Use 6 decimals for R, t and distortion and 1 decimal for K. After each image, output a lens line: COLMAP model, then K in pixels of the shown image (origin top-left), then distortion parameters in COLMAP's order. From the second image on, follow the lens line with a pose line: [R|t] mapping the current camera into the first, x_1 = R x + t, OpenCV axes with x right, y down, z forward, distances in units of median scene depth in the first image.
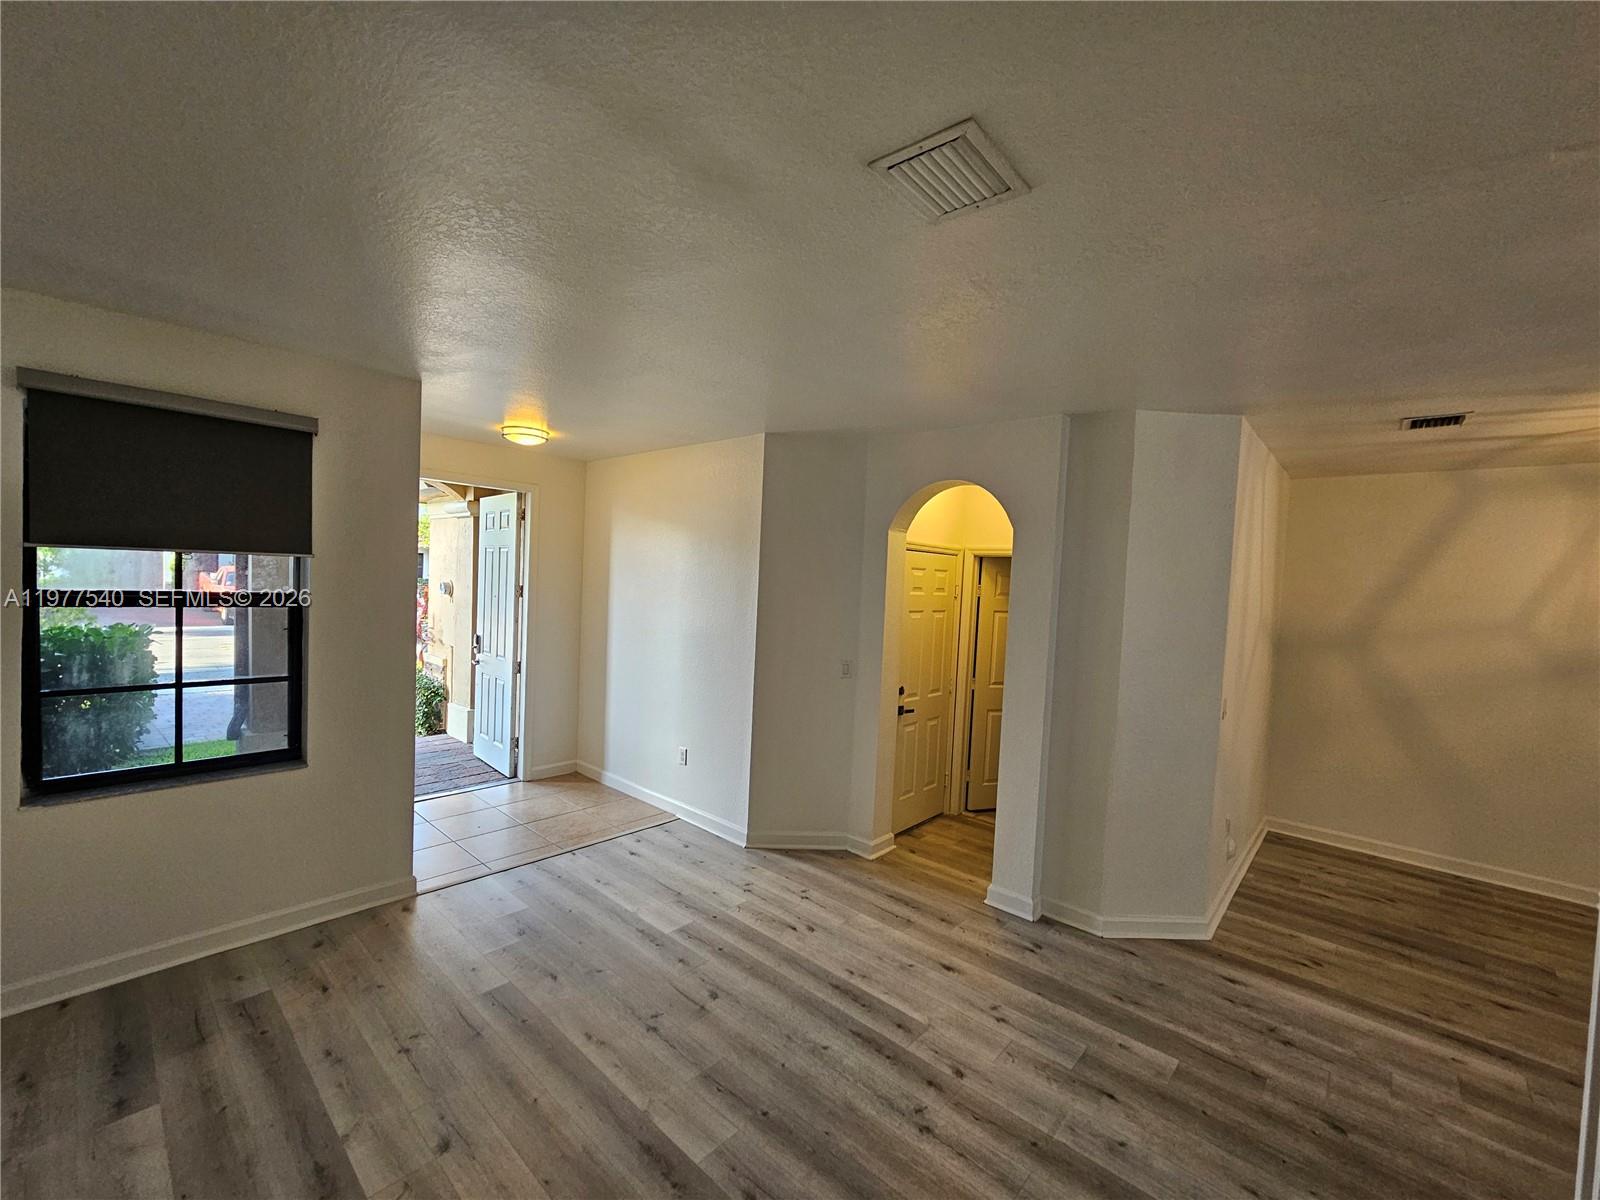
lens RADIAL K [[656.4, 0, 789.1], [0, 656.4, 608.6], [0, 0, 1]] dist [-0.002680, 0.000792]
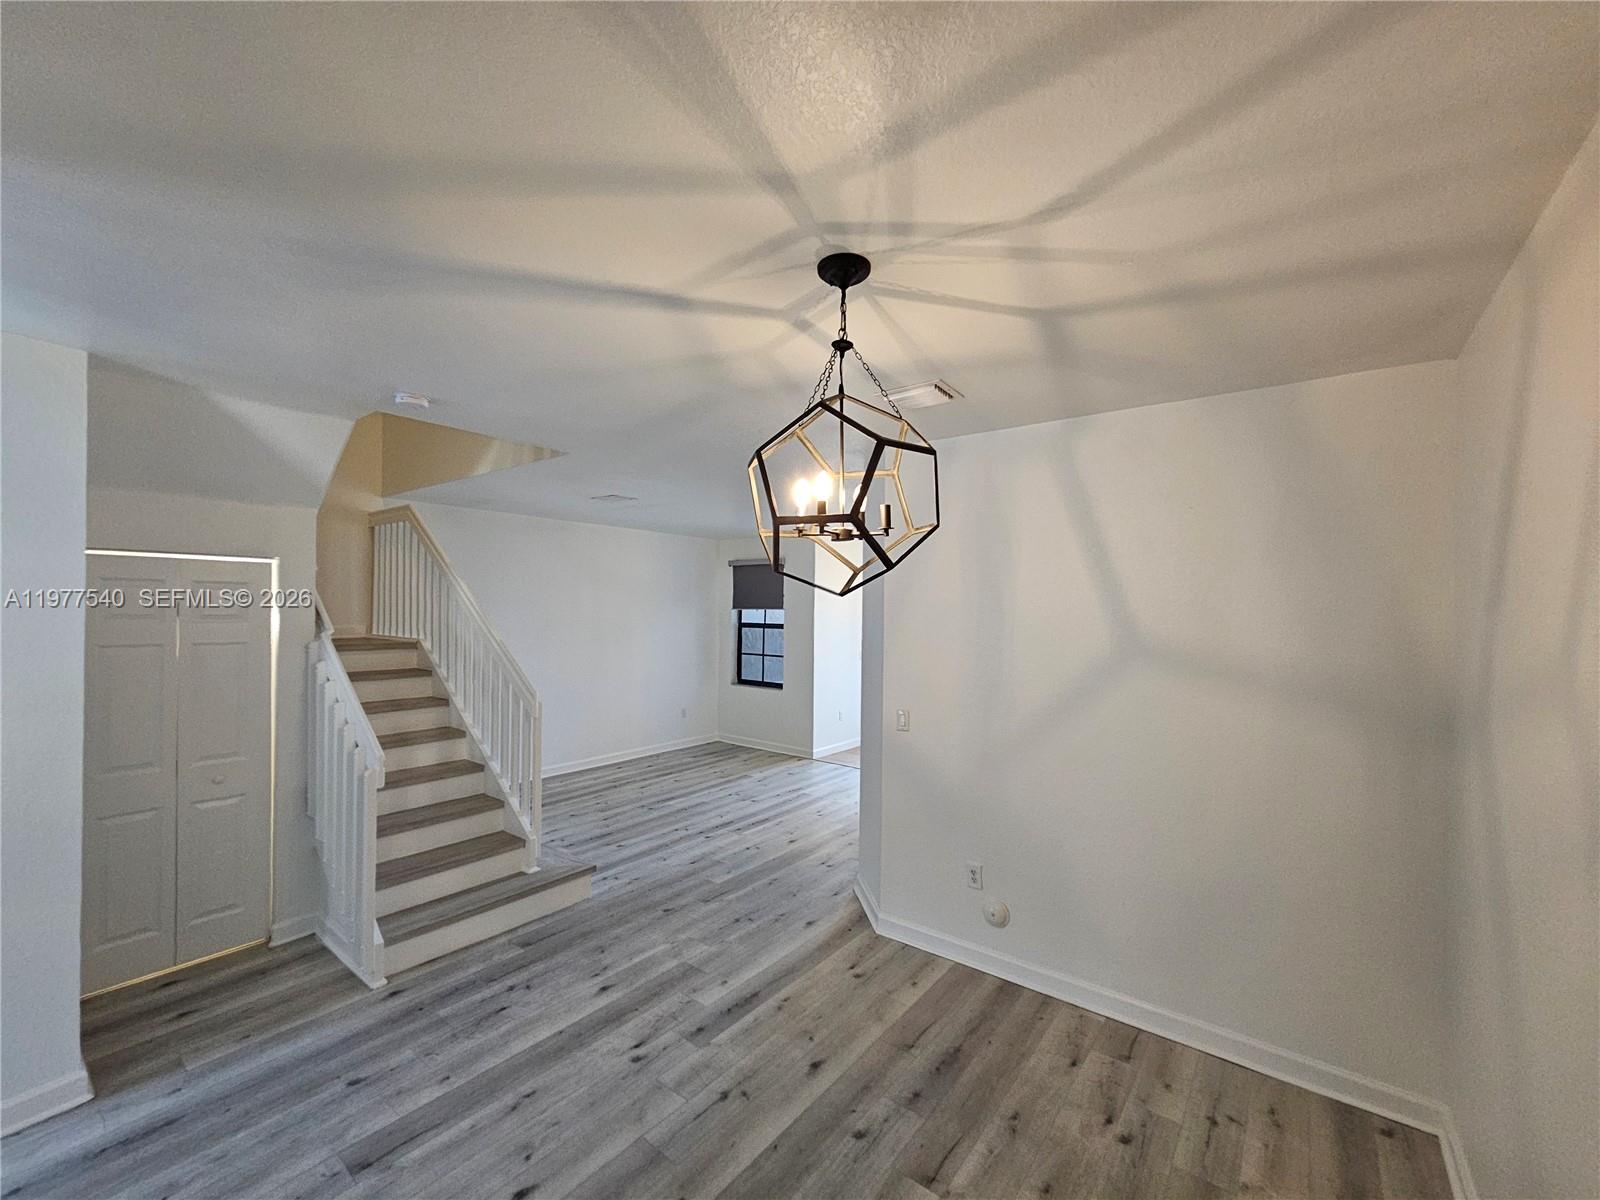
lens RADIAL K [[656.4, 0, 789.1], [0, 656.4, 608.6], [0, 0, 1]] dist [-0.002680, 0.000792]
pose [[0.075777, -0.042425, -0.996222, 1.896821], [-0.053054, 0.997508, -0.046515, 0.038257], [0.995712, 0.056378, 0.073337, 0.826842]]
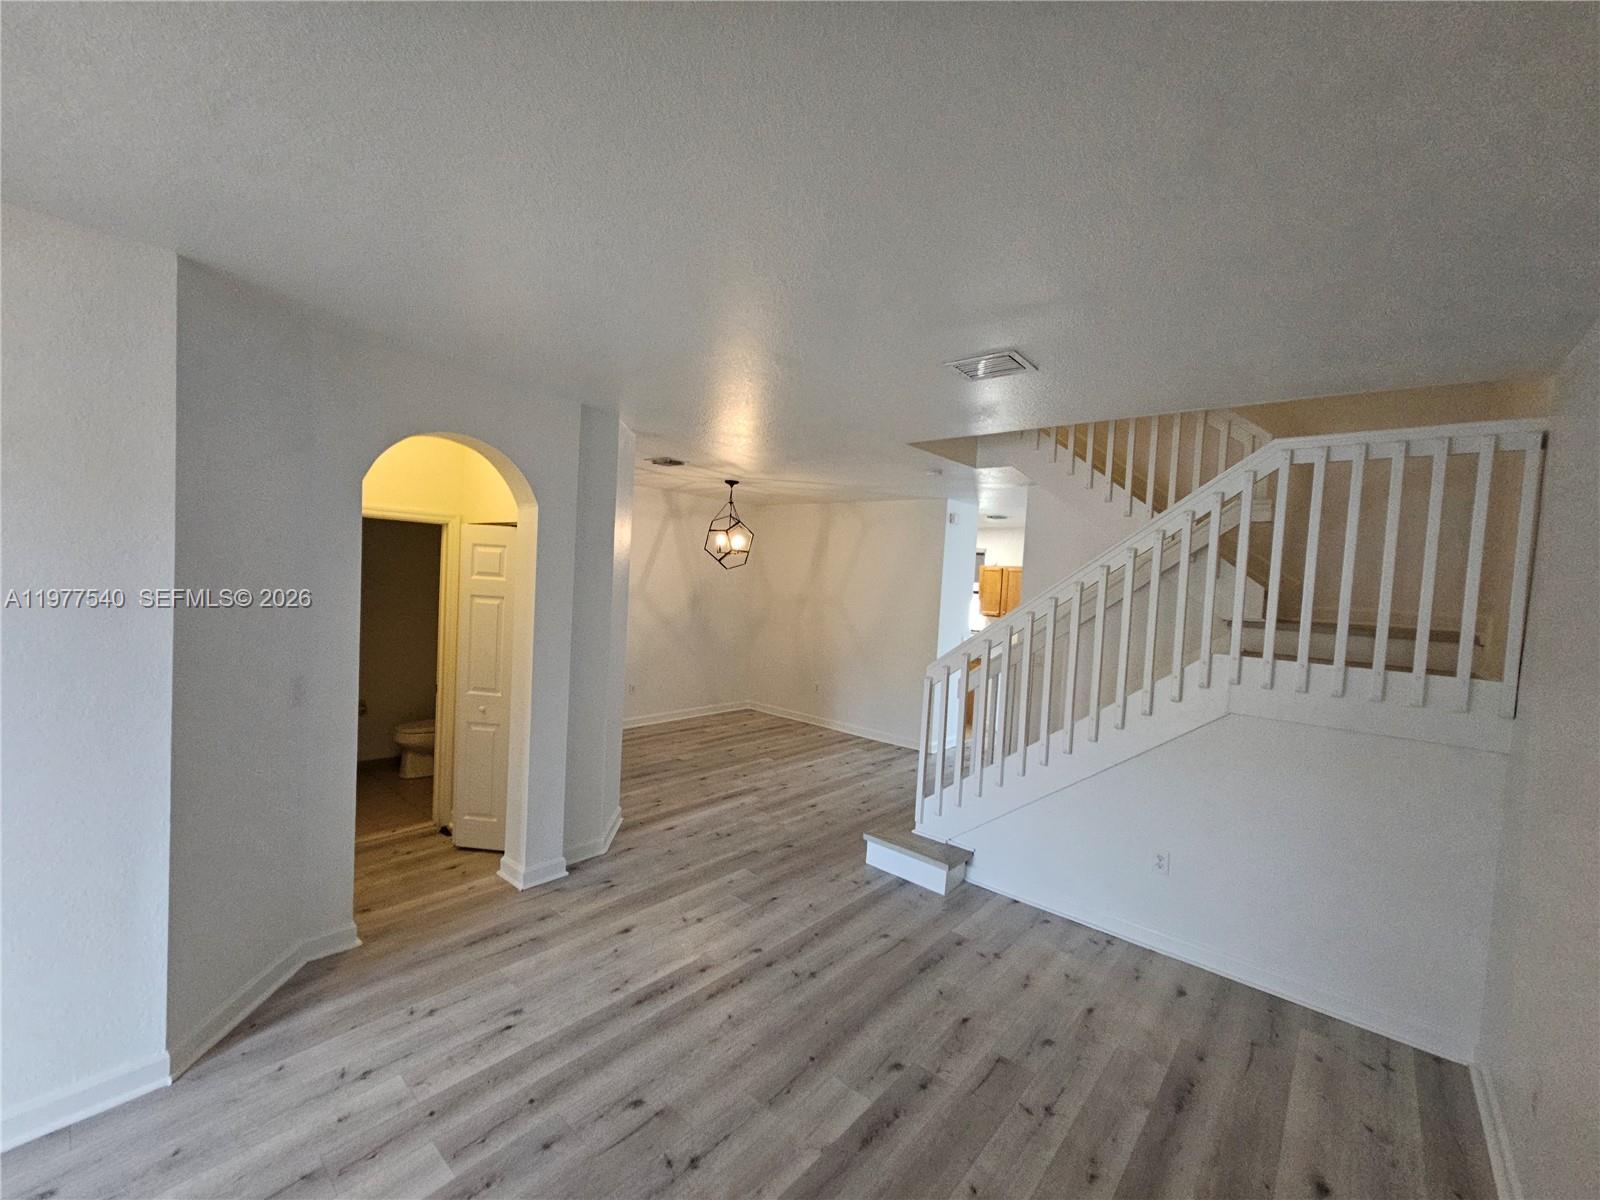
lens RADIAL K [[656.4, 0, 789.1], [0, 656.4, 608.6], [0, 0, 1]] dist [-0.002680, 0.000792]
pose [[-0.017145, -0.092555, 0.995560, -0.764961], [-0.011901, 0.995655, 0.092359, -0.073837], [-0.999782, -0.010265, -0.018172, 0.750040]]
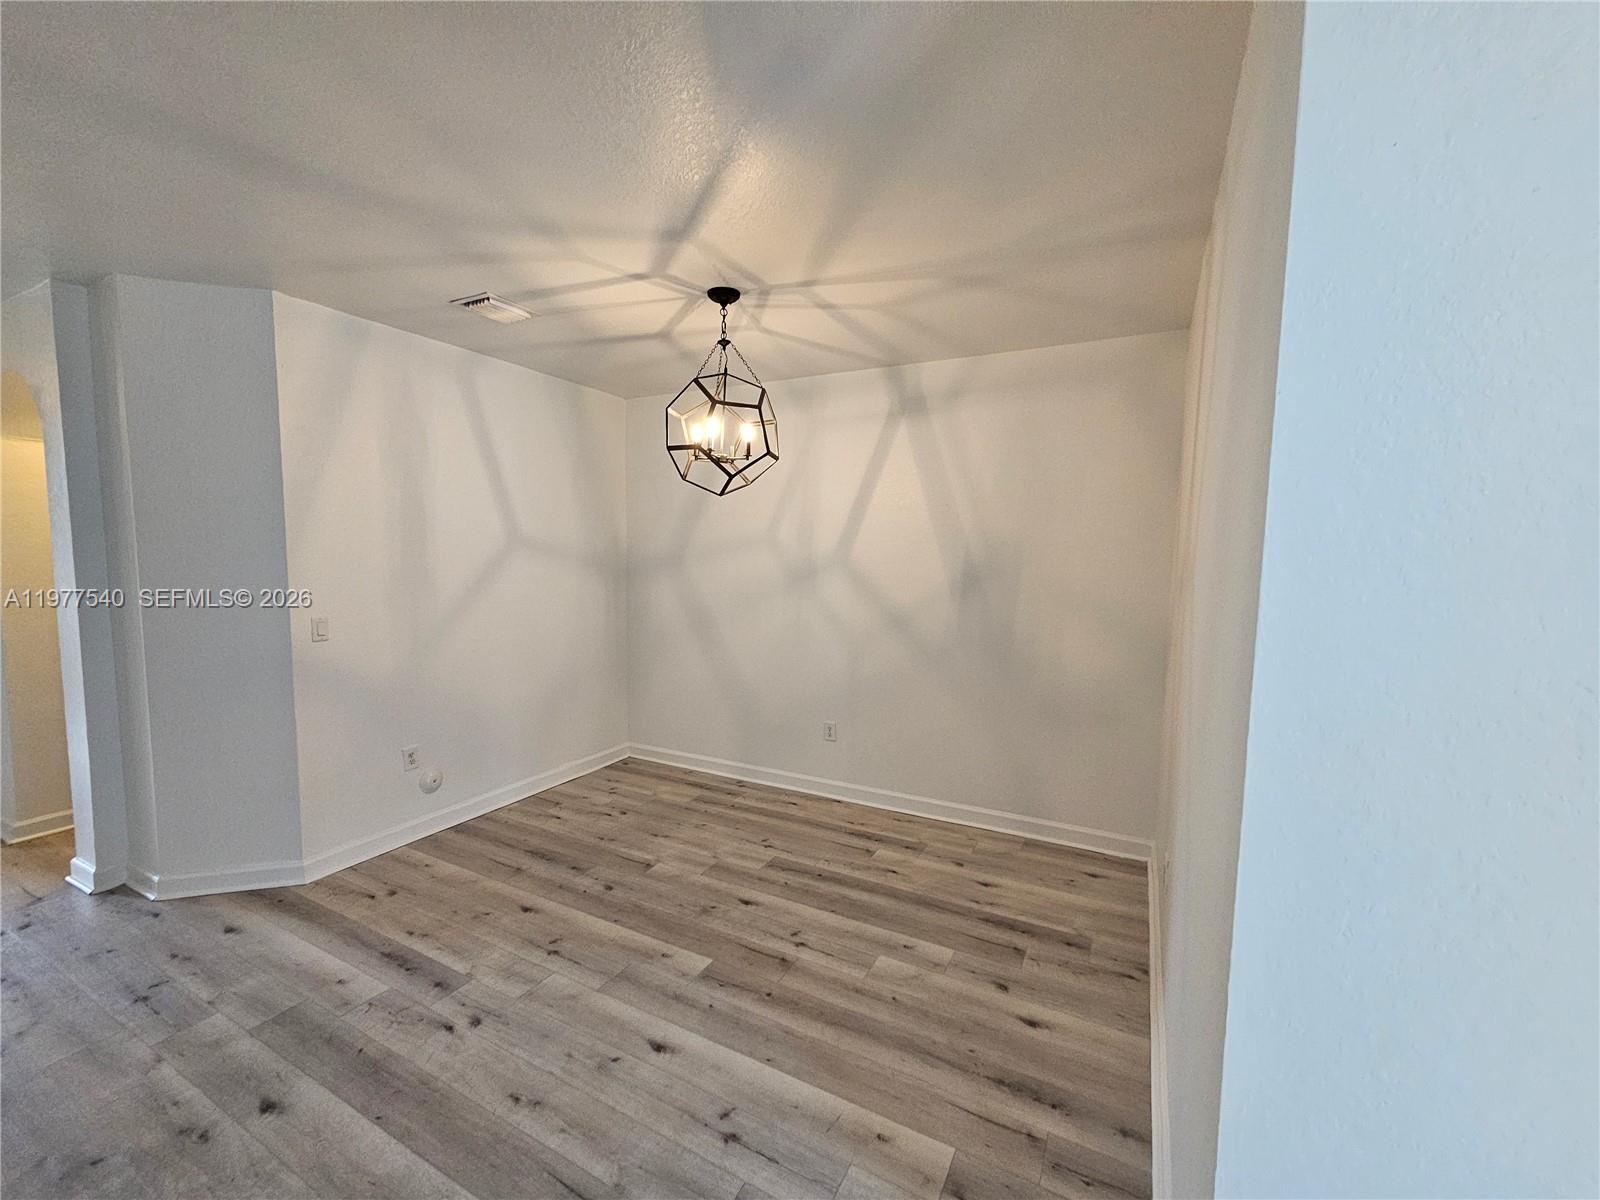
lens RADIAL K [[656.4, 0, 789.1], [0, 656.4, 608.6], [0, 0, 1]] dist [-0.002680, 0.000792]
pose [[0.967297, -0.050265, 0.248616, 1.193207], [0.037904, 0.997807, 0.054260, 0.112045], [-0.250798, -0.043062, 0.967081, -0.029426]]
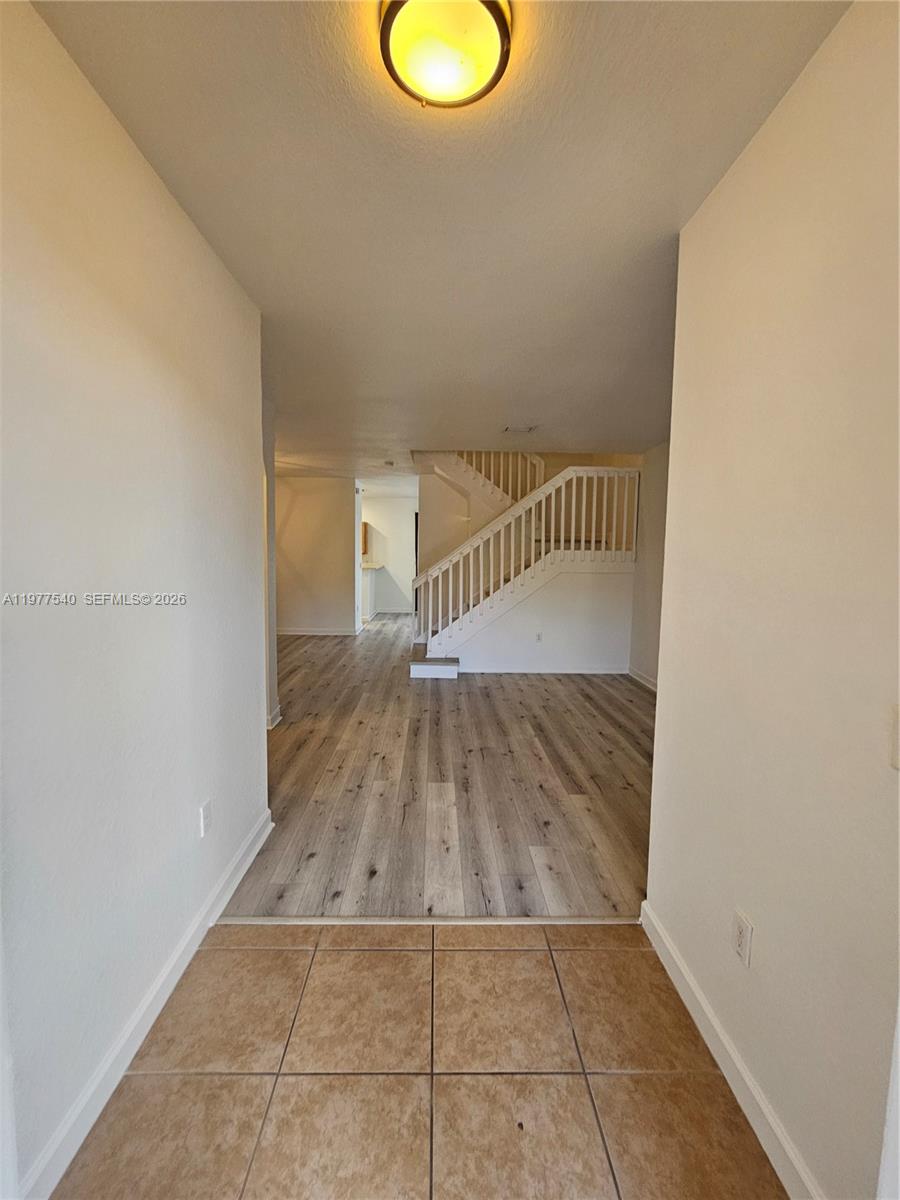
lens RADIAL K [[492.3, 0, 444.8], [0, 492.3, 598.6], [0, 0, 1]] dist [-0.002680, 0.000792]
pose [[-0.688590, -0.124164, 0.714442, -0.878726], [-0.013488, 0.987254, 0.158577, -0.032037], [-0.725025, 0.099558, -0.681488, 1.731871]]
